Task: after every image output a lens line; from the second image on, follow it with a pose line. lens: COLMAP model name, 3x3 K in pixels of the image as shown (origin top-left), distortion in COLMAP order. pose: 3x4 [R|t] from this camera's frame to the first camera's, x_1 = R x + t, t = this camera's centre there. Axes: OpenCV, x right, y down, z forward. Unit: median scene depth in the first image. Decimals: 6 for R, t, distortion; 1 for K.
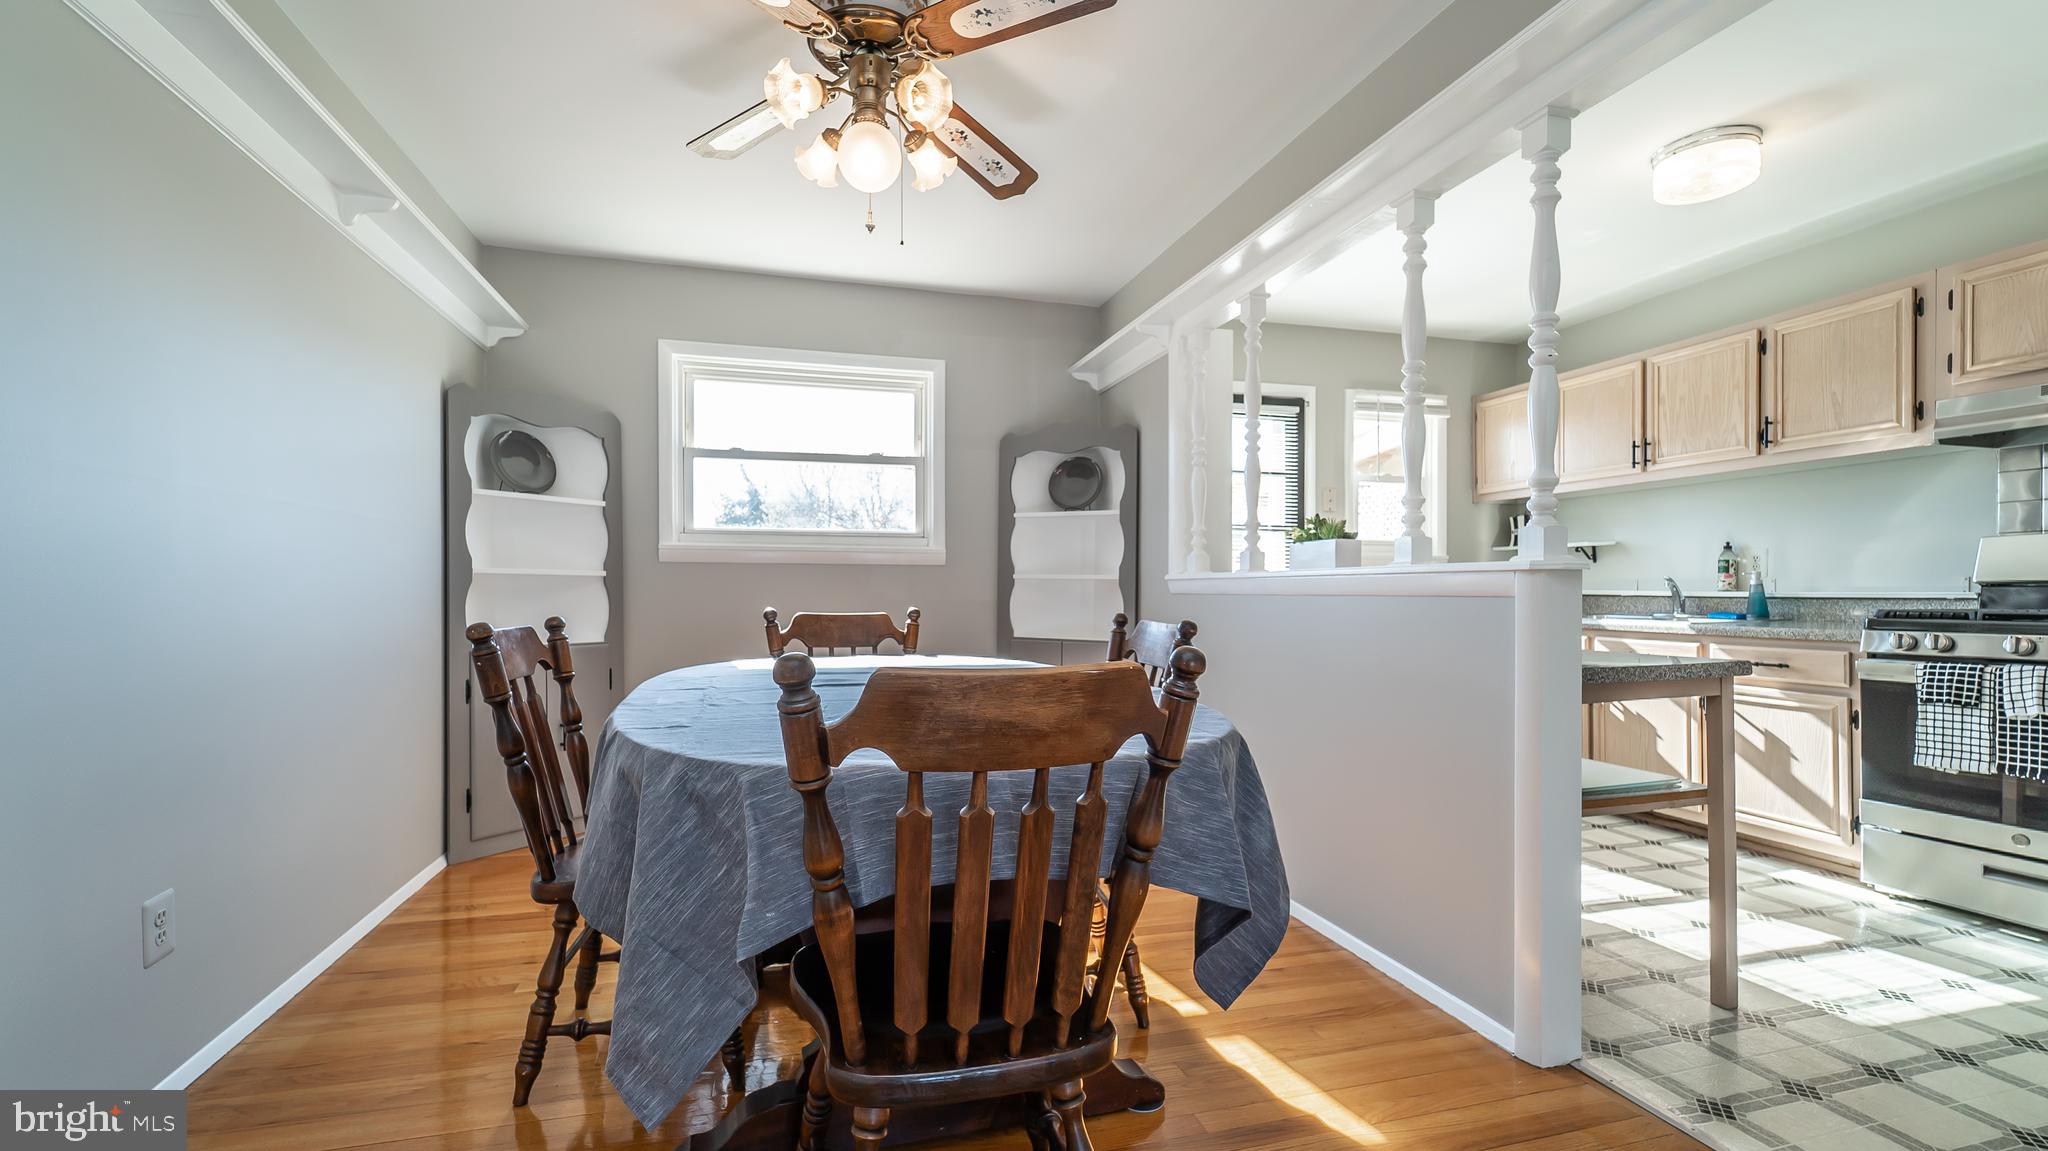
lens RADIAL K [[855.8, 0, 1015.3], [0, 855.8, 609.0], [0, 0, 1]] dist [0.000305, -0.000795]
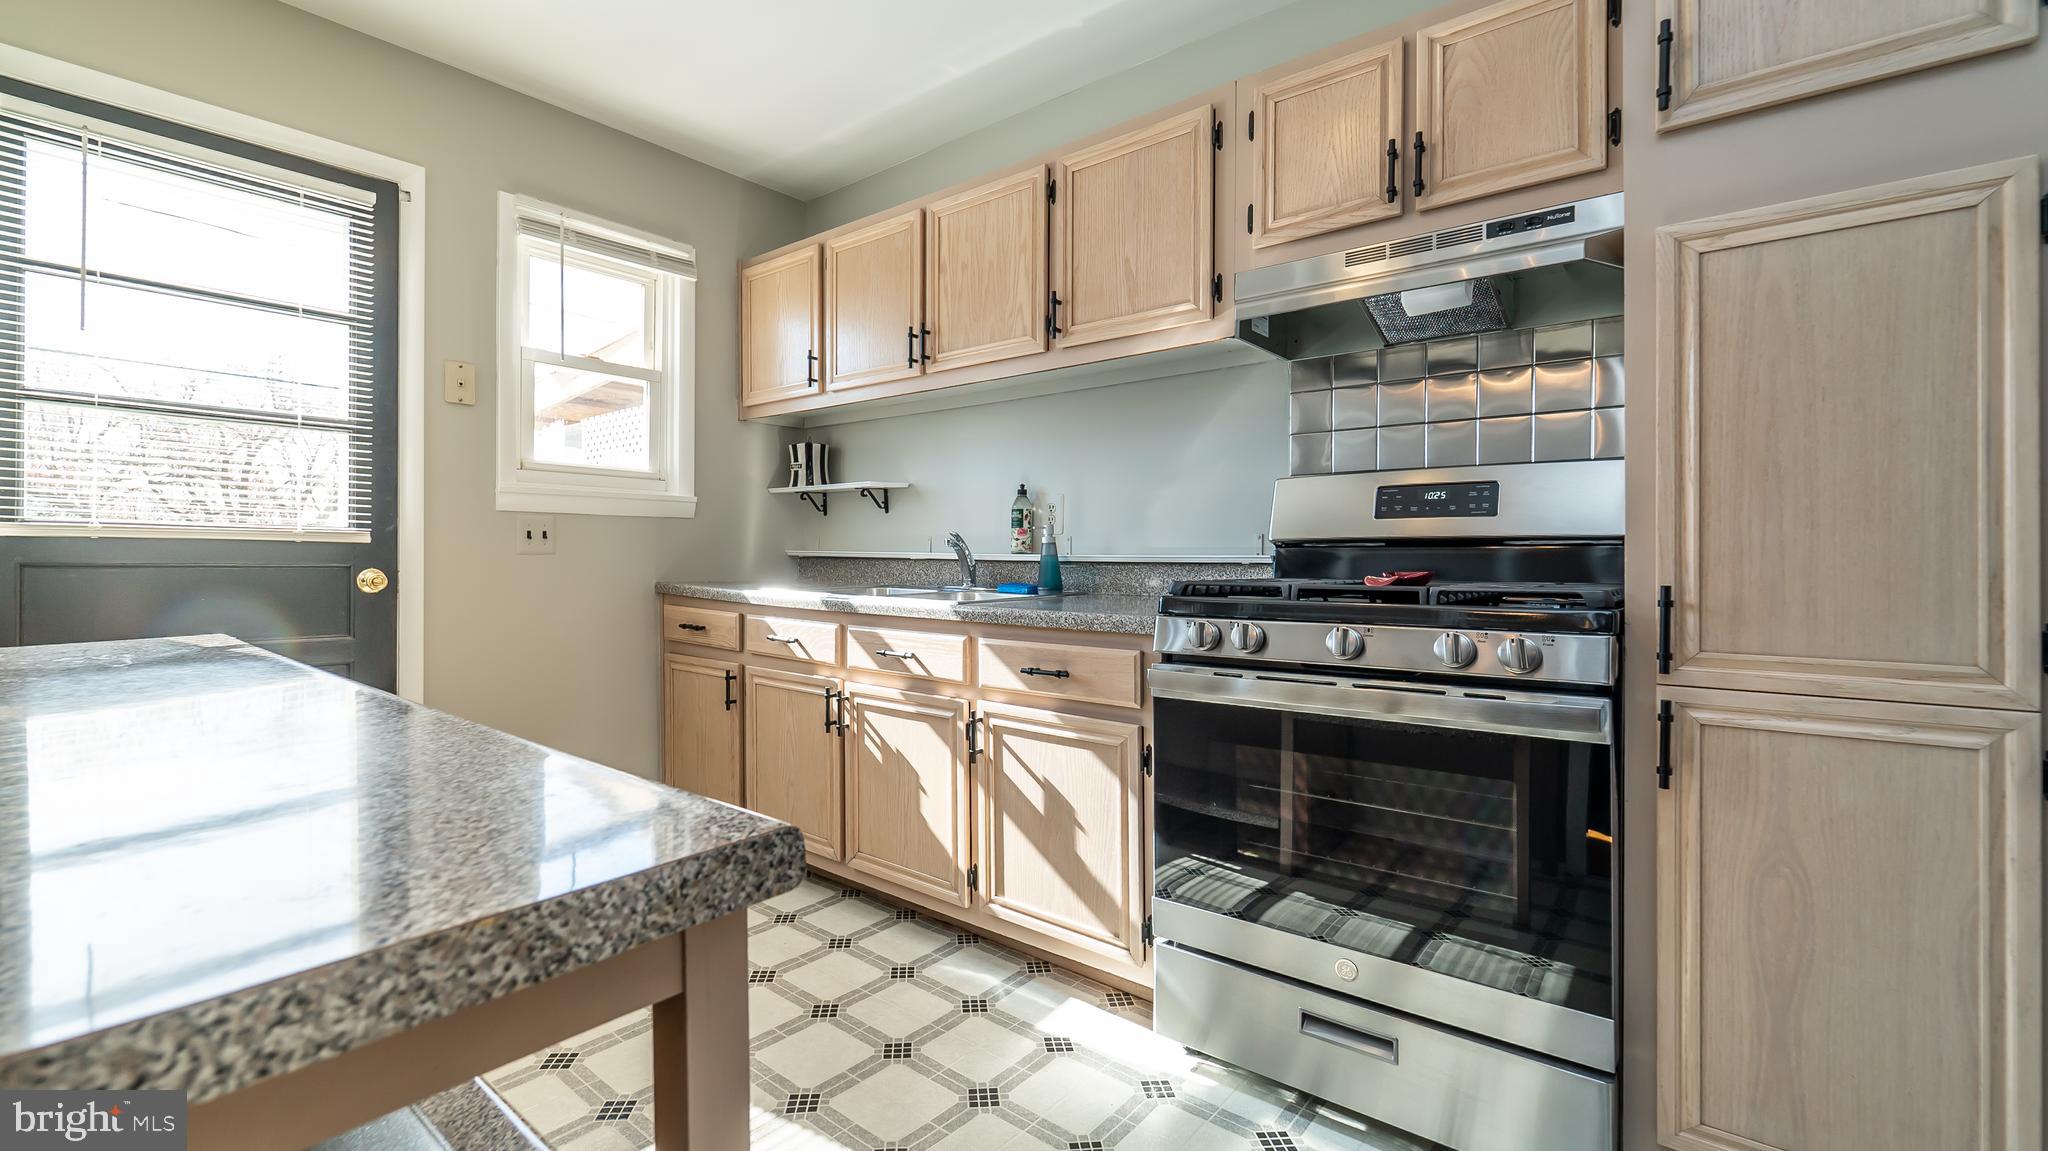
lens RADIAL K [[855.8, 0, 1015.3], [0, 855.8, 609.0], [0, 0, 1]] dist [0.000305, -0.000795]
pose [[0.817303, -0.028960, 0.575480, 0.515780], [0.005097, 0.999060, 0.043037, -0.006211], [-0.576186, -0.032241, 0.816683, 0.518014]]
